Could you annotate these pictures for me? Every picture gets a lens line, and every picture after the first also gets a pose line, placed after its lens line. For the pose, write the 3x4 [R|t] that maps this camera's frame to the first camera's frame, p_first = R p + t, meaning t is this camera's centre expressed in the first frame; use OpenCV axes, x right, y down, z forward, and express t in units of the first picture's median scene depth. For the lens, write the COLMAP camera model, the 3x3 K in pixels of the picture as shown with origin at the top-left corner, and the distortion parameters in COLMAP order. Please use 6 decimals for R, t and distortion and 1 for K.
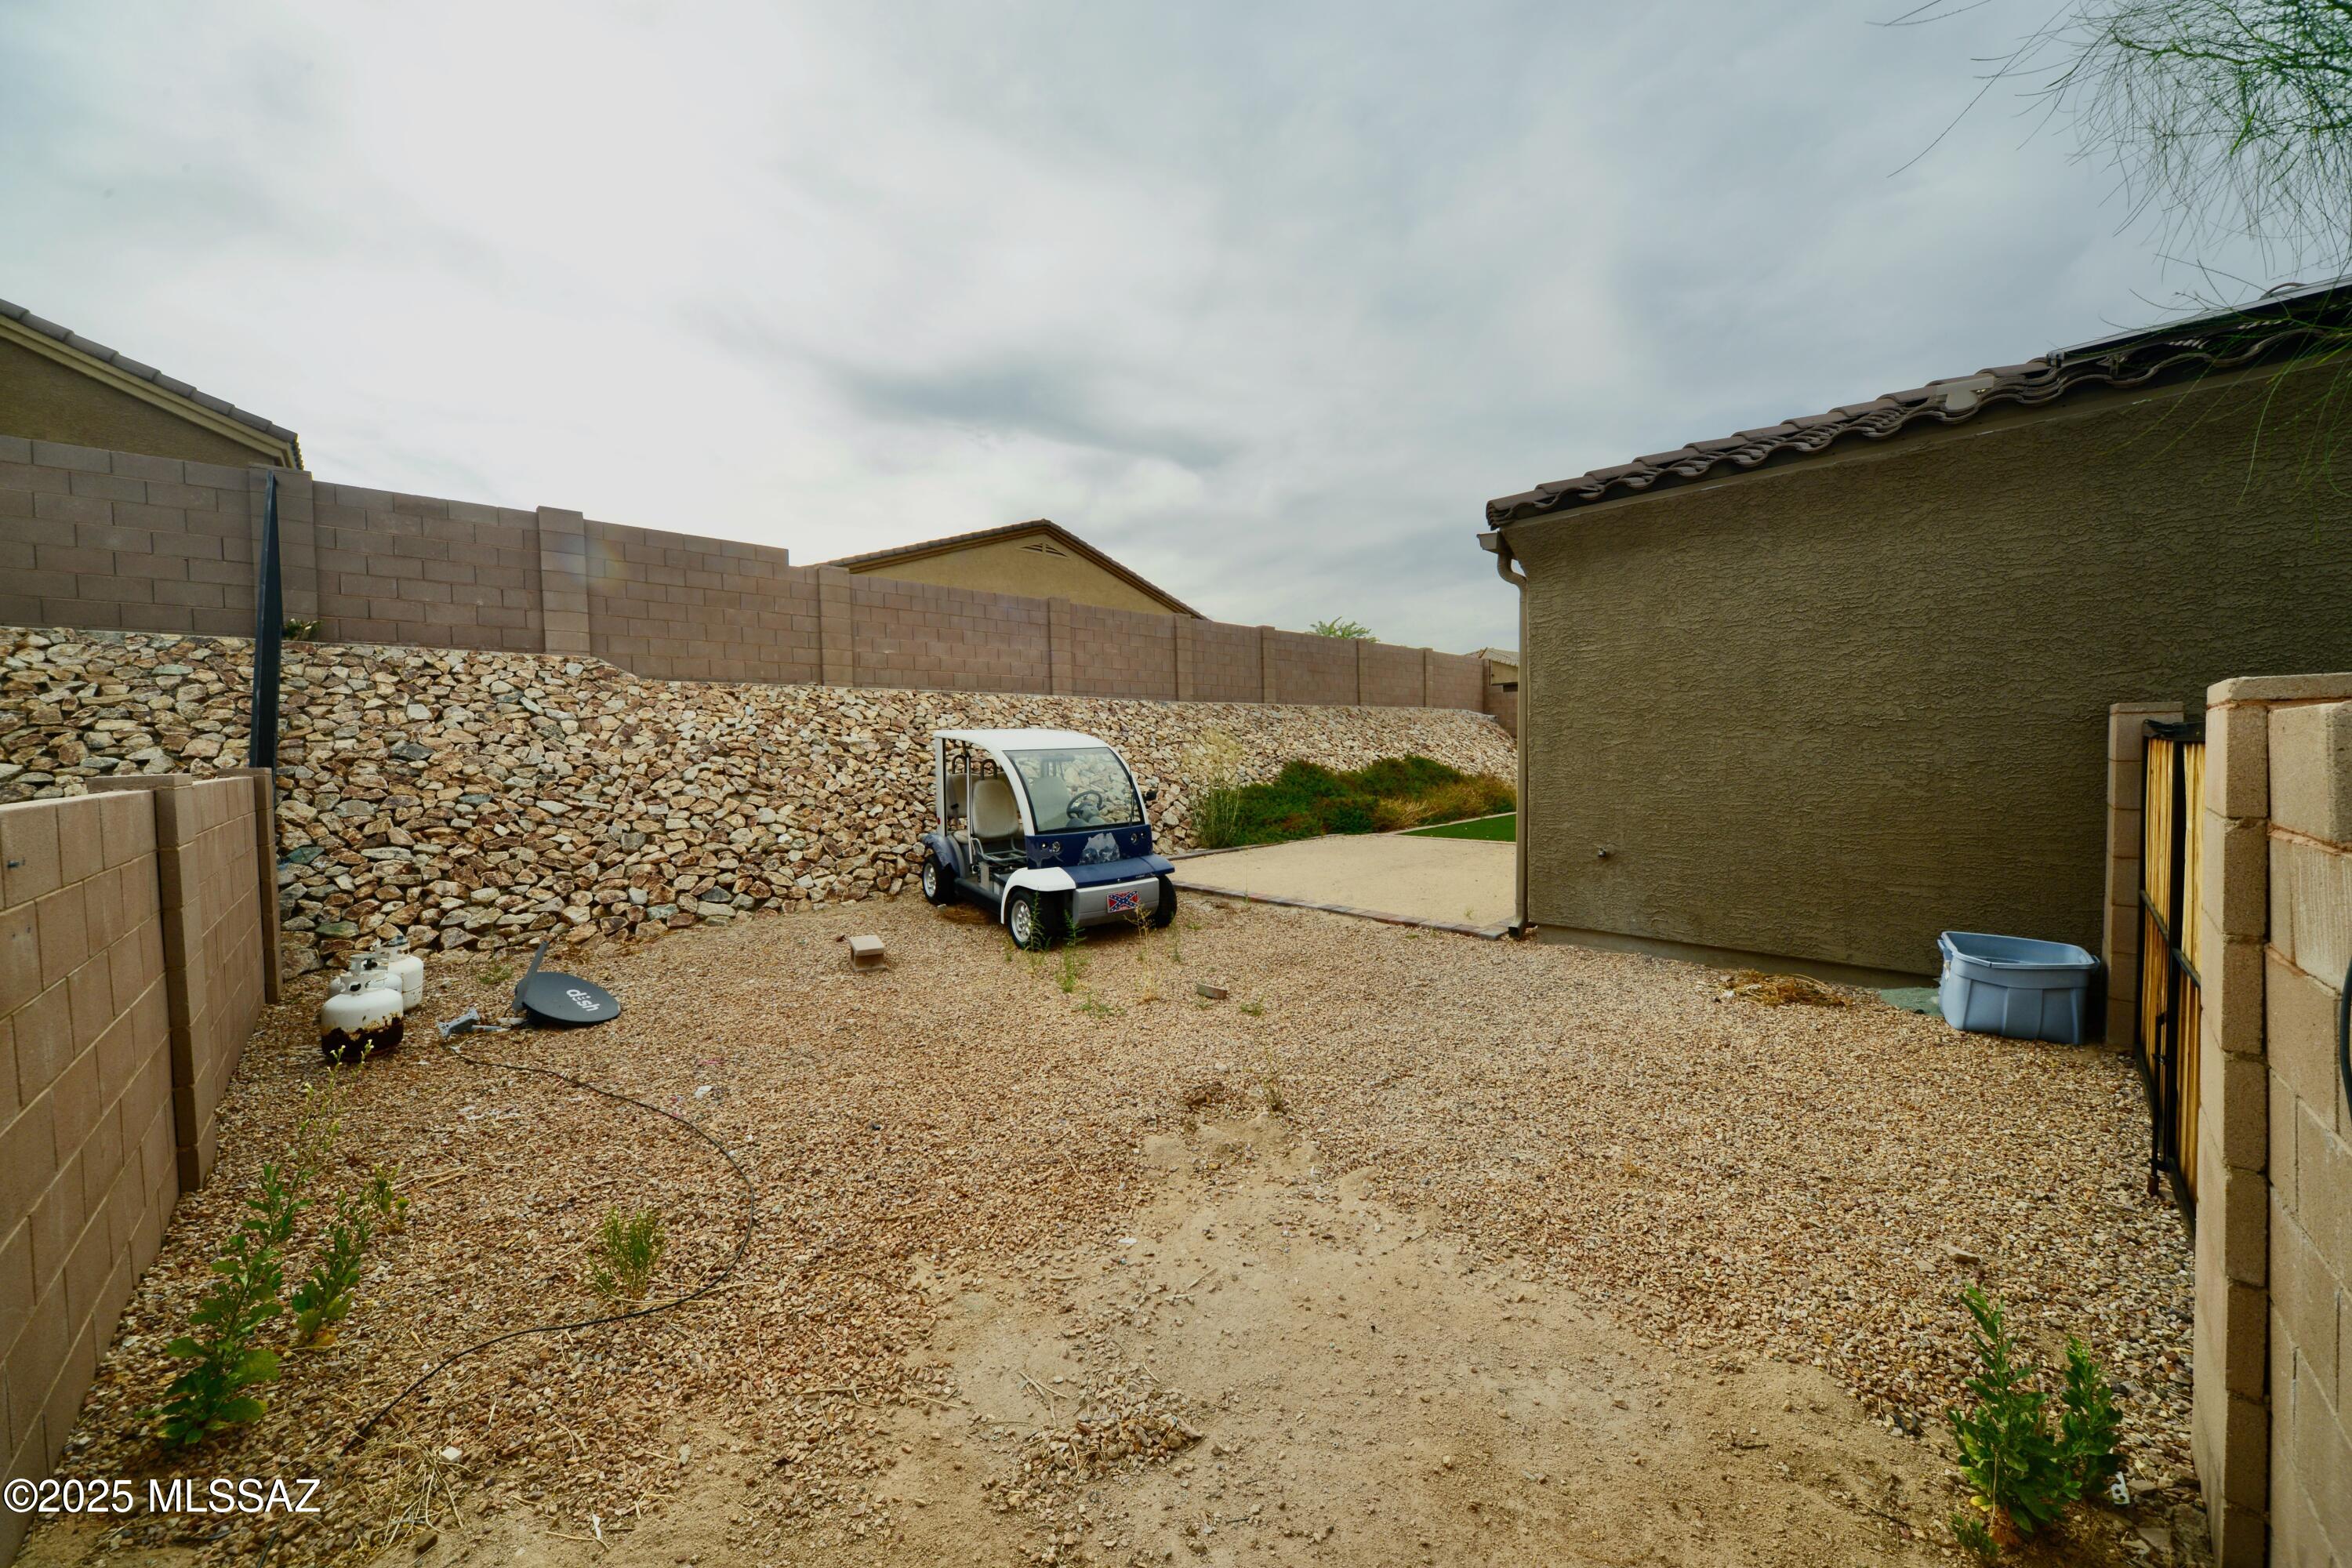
lens RADIAL K [[815.0, 0, 1165.6], [0, 815.0, 780.7], [0, 0, 1]] dist [-0.017042, 0.002286]
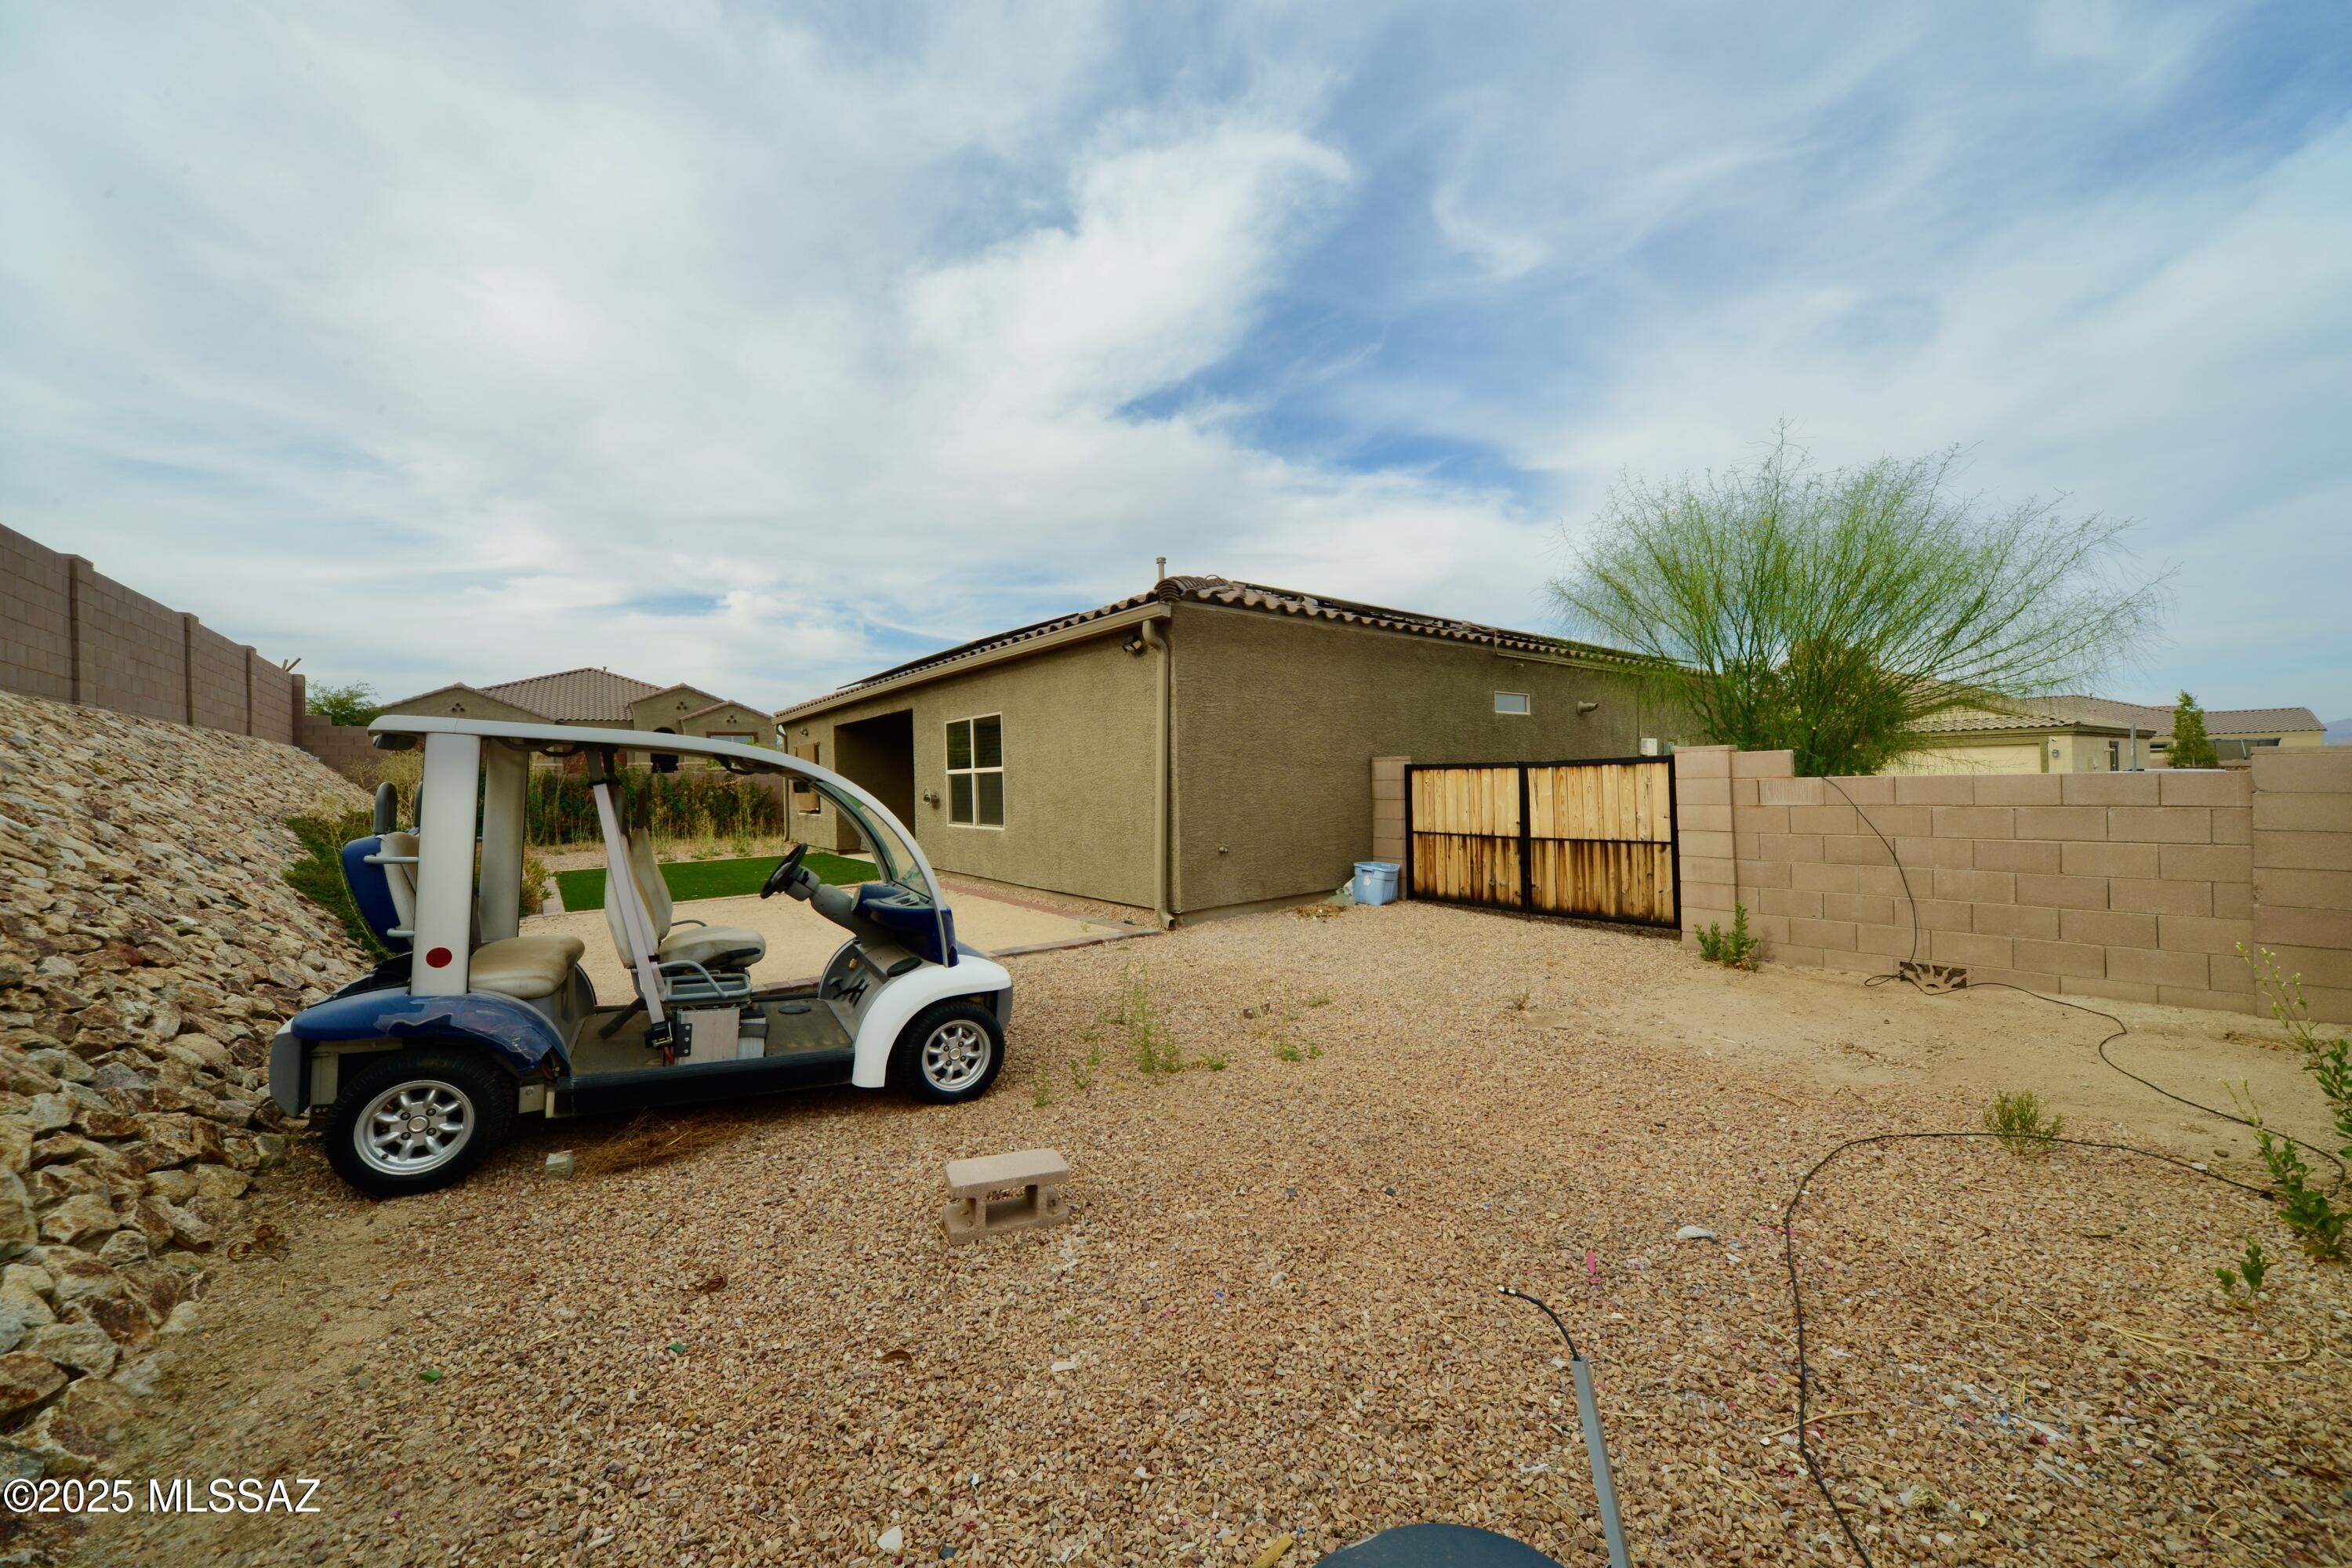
lens RADIAL K [[815.1, 0, 1181.4], [0, 815.1, 777.6], [0, 0, 1]] dist [-0.021377, 0.000039]
pose [[0.112634, 0.019309, 0.993449, -0.303762], [0.059650, 0.997877, -0.026157, -0.001399], [-0.991844, 0.062205, 0.111243, 0.311186]]
